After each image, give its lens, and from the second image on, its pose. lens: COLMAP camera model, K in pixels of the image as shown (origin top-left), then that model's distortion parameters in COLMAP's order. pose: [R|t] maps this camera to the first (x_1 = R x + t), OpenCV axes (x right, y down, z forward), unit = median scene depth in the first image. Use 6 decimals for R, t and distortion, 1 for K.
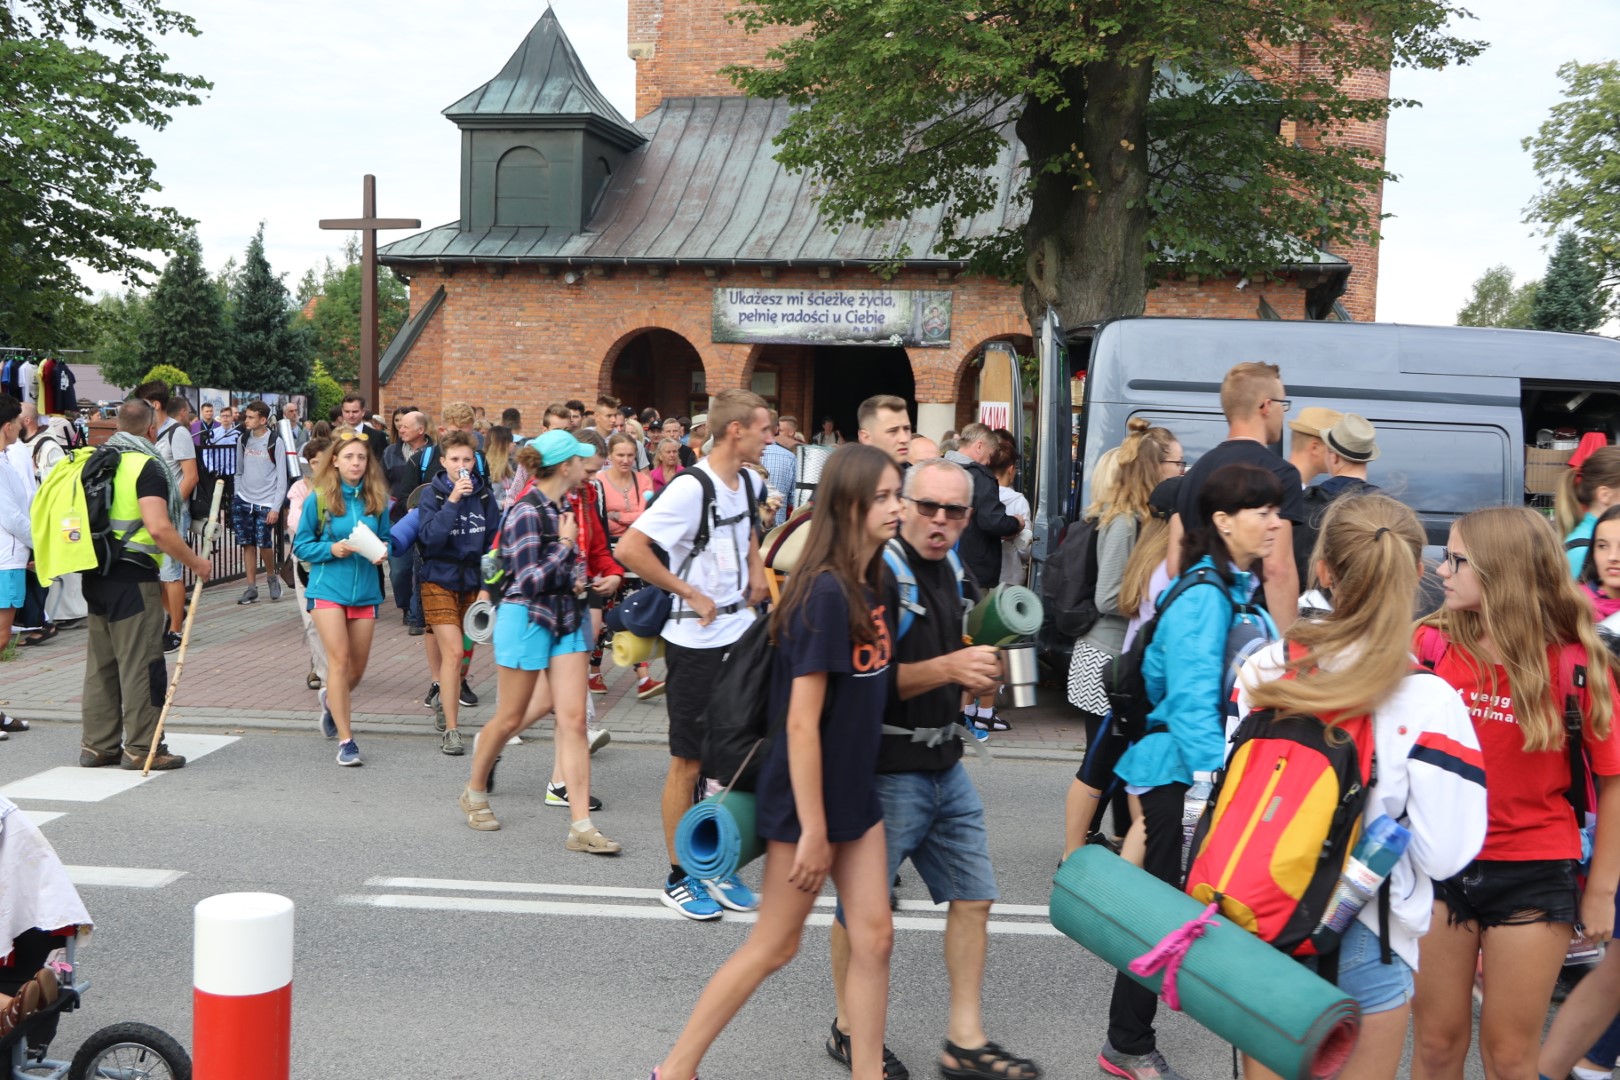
lens RADIAL K [[1797.2, 0, 846.9], [0, 1797.2, 516.3], [0, 0, 1]] dist [0.031850, 0.000000]
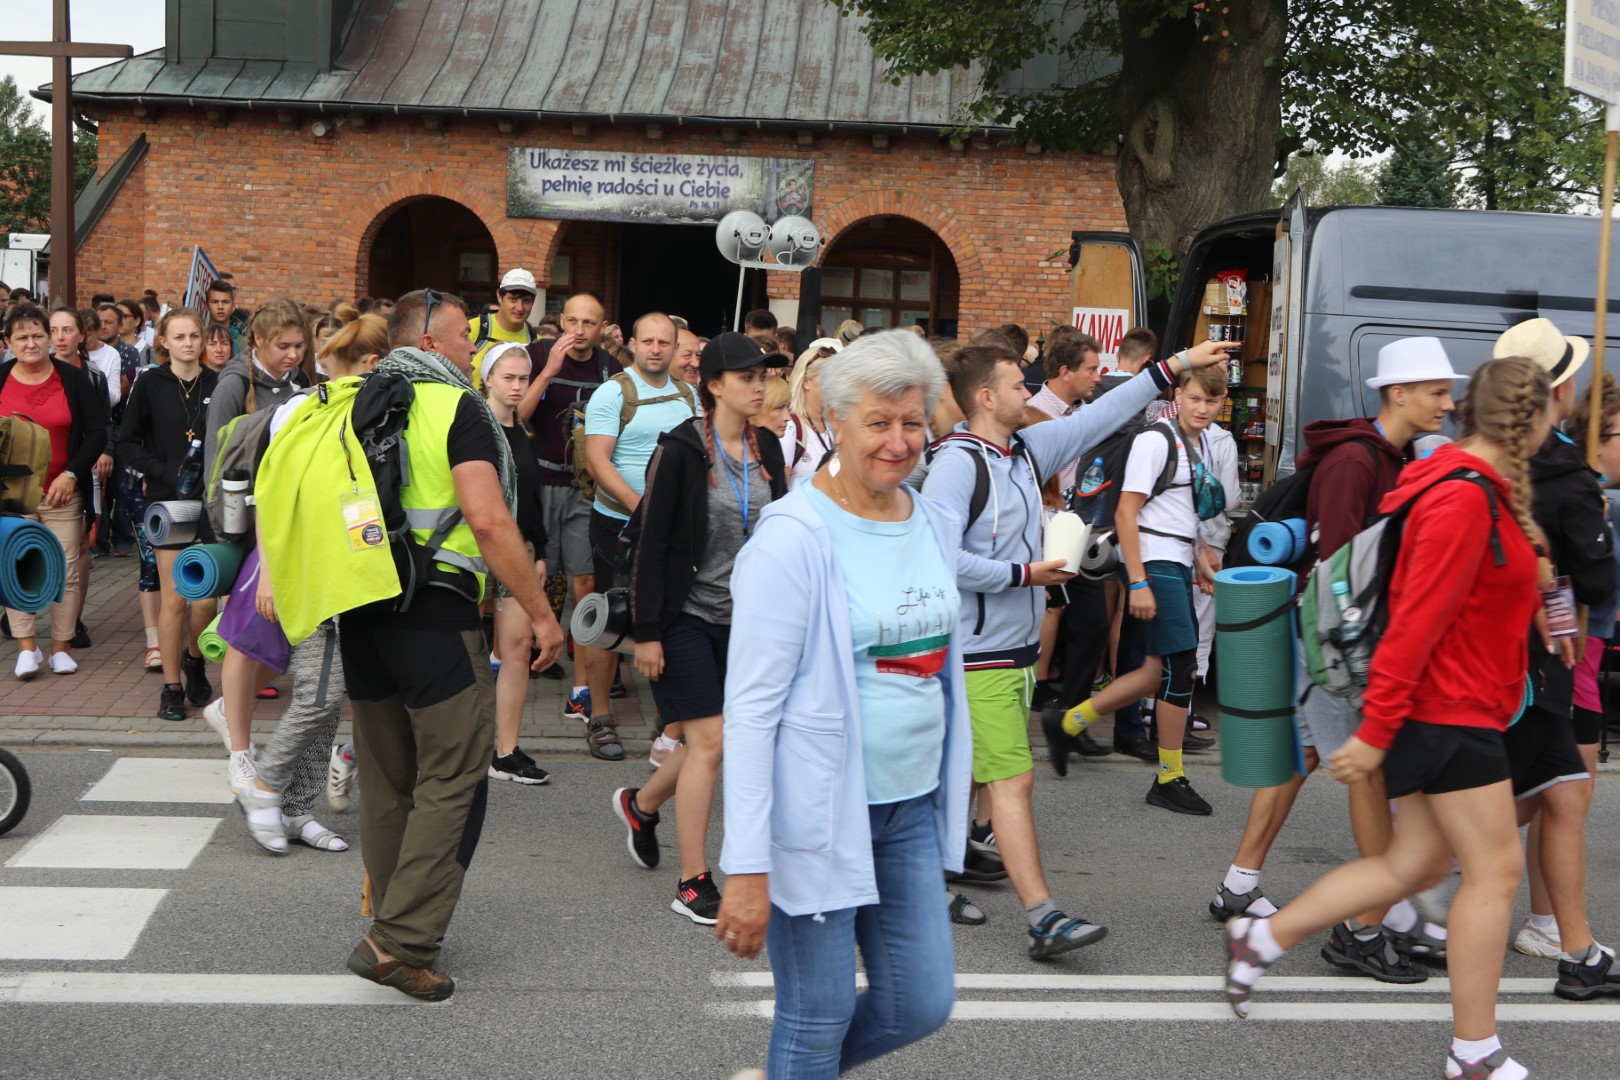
lens RADIAL K [[2156.4, 0, 801.8], [0, 2156.4, 543.4], [0, 0, 1]] dist [0.038523, 0.000000]
pose [[0.986930, -0.002990, 0.161119, -0.101164], [-0.005627, 0.998579, 0.052998, -0.004600], [-0.161048, -0.053212, 0.985511, 0.037383]]
